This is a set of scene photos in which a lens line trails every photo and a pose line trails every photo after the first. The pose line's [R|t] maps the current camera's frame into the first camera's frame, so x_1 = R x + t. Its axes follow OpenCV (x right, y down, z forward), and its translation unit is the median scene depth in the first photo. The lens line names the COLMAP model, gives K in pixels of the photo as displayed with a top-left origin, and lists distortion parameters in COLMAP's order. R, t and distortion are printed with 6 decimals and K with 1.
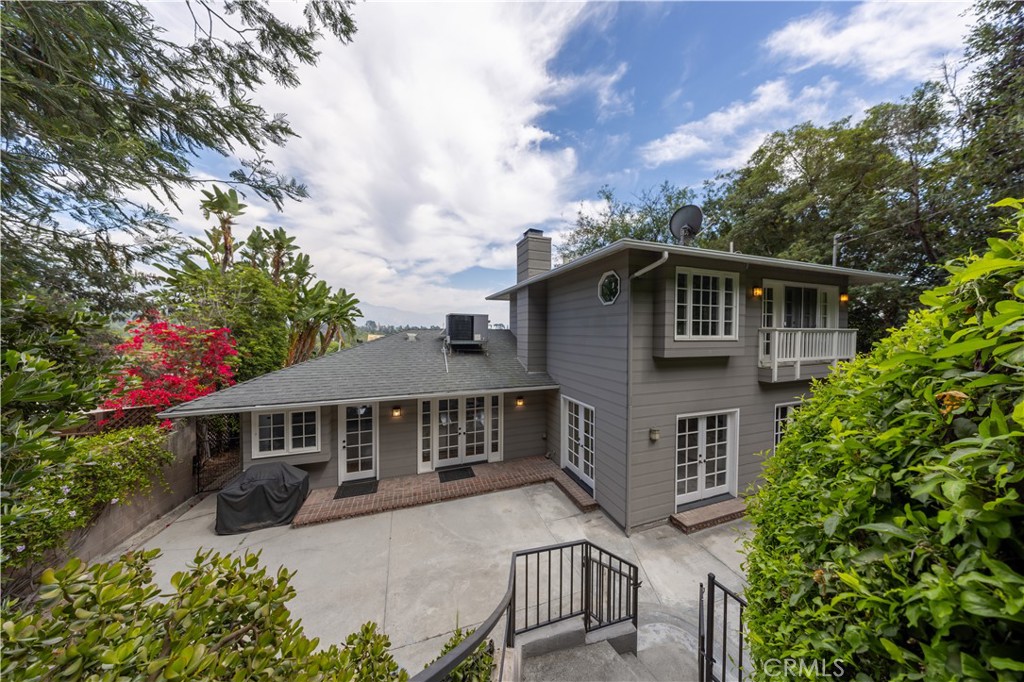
lens RADIAL K [[300.6, 0, 517.0], [0, 300.6, 333.9], [0, 0, 1]] dist [0.000469, -0.000851]
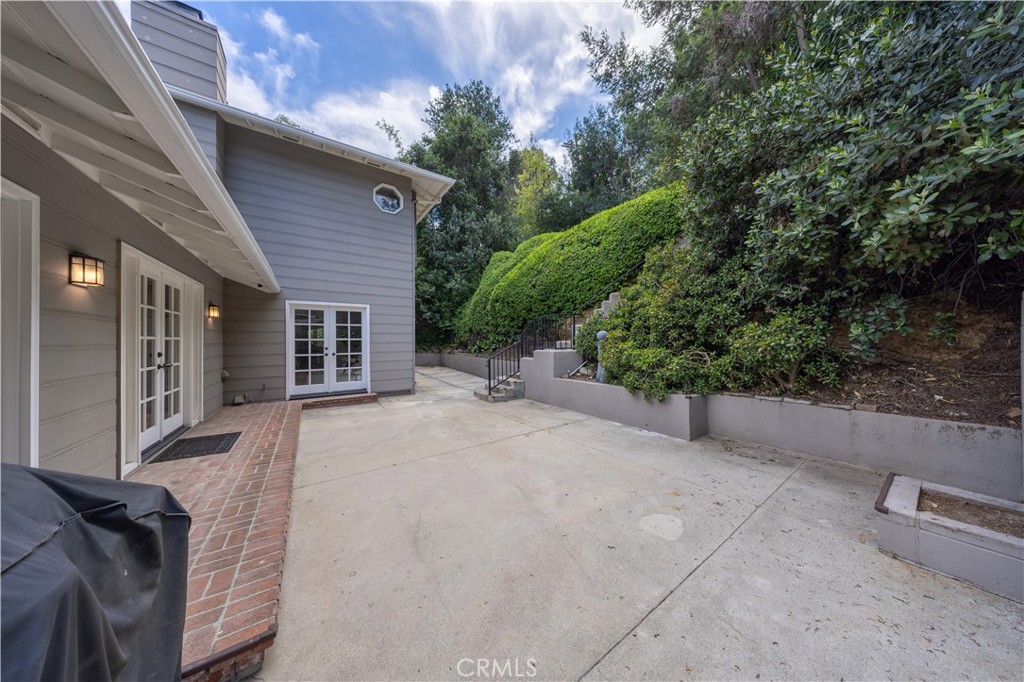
lens RADIAL K [[300.6, 0, 507.7], [0, 300.6, 335.9], [0, 0, 1]] dist [0.000469, -0.000851]
pose [[-0.242145, 0.012665, 0.970157, -0.764896], [0.024694, 0.999671, -0.006887, 0.326309], [-0.969926, 0.022289, -0.242378, 0.680758]]
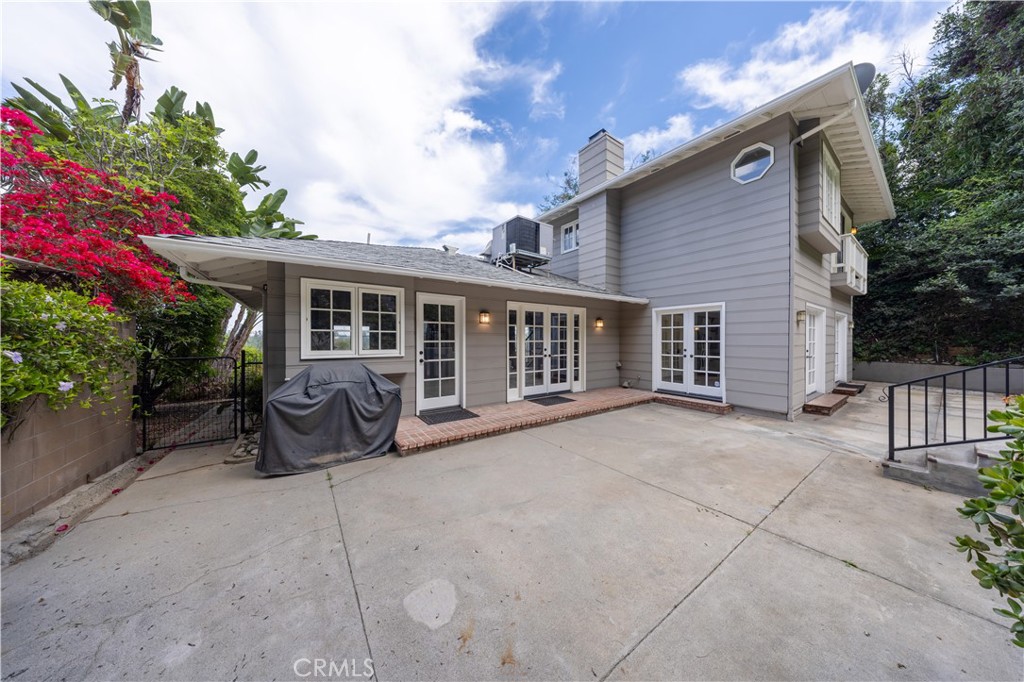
lens RADIAL K [[300.6, 0, 515.2], [0, 300.6, 340.8], [0, 0, 1]] dist [0.000469, -0.000851]
pose [[0.962644, -0.003791, 0.270743, -0.526635], [0.007230, 0.999905, -0.011704, 0.322522], [-0.270673, 0.013224, 0.962581, 0.253816]]
